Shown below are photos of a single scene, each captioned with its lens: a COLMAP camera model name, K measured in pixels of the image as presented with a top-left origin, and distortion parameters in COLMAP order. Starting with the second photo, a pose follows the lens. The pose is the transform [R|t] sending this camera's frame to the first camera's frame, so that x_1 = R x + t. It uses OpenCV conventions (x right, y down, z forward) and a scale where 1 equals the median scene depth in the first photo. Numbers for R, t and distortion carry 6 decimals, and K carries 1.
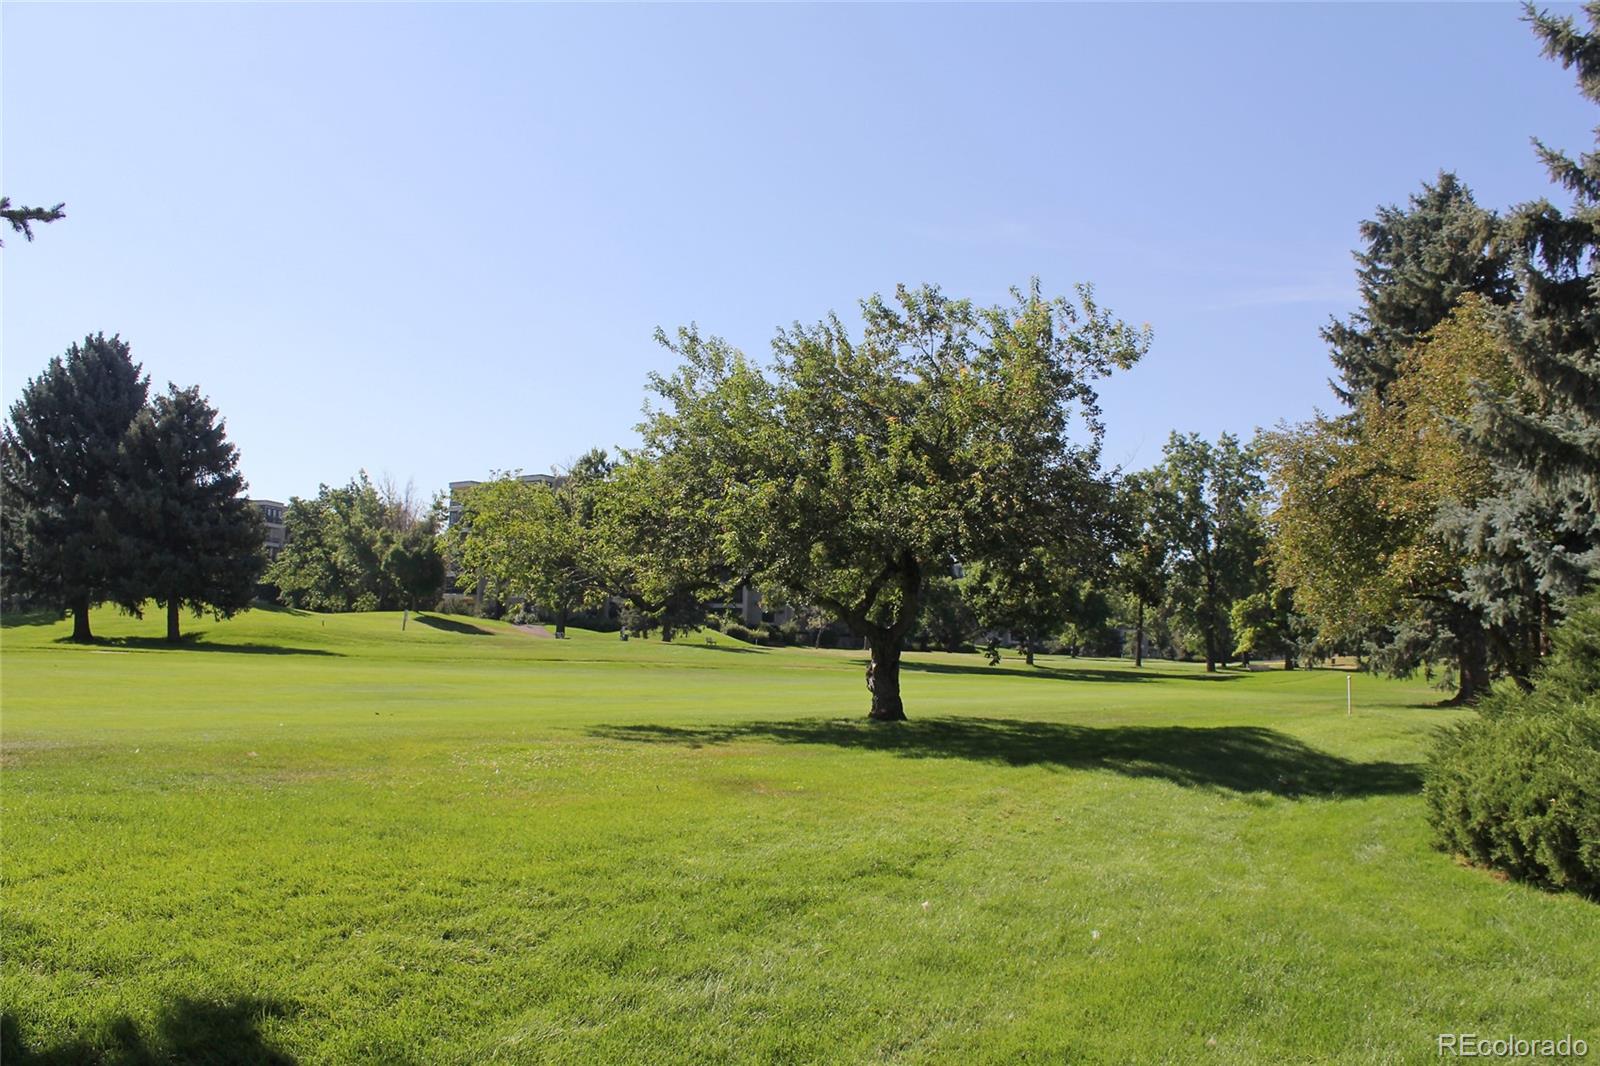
lens RADIAL K [[1396.1, 0, 803.1], [0, 1396.1, 533.1], [0, 0, 1]] dist [-0.096346, 0.024957]
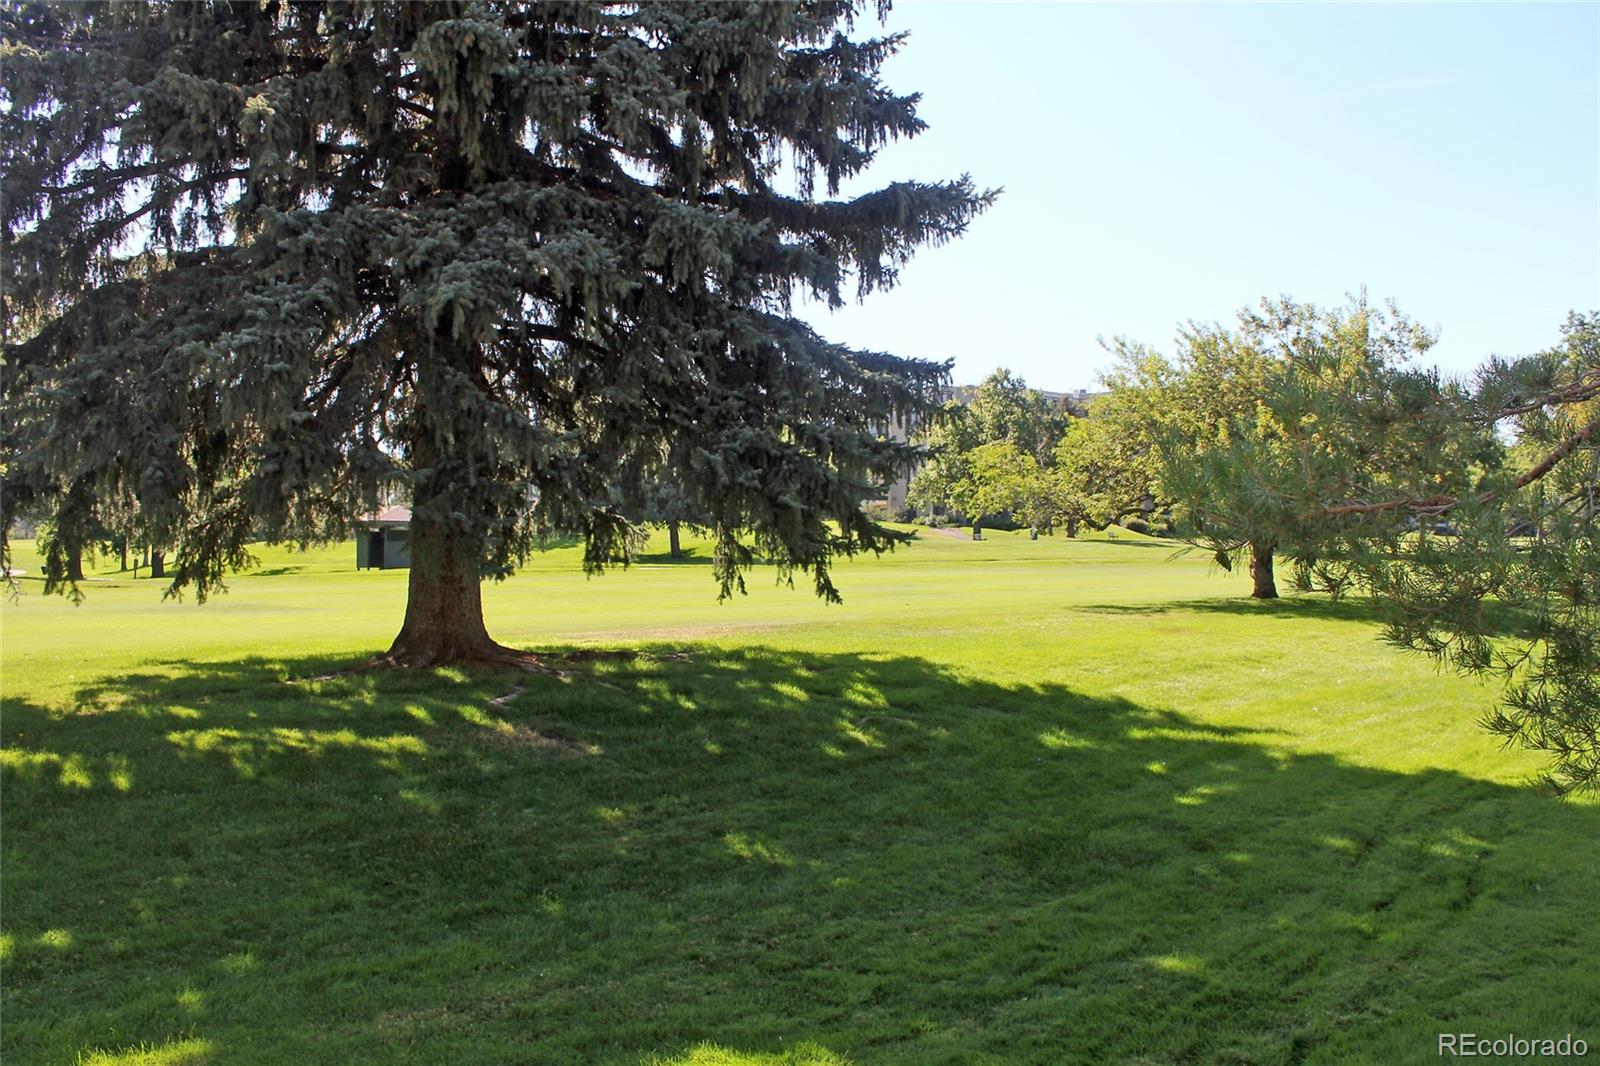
lens RADIAL K [[1396.1, 0, 798.3], [0, 1396.1, 530.8], [0, 0, 1]] dist [-0.096346, 0.024957]
pose [[0.959519, -0.037224, -0.279173, -0.003382], [0.057498, 0.996241, 0.064784, -0.056642], [0.275712, -0.078214, 0.958053, -0.517244]]
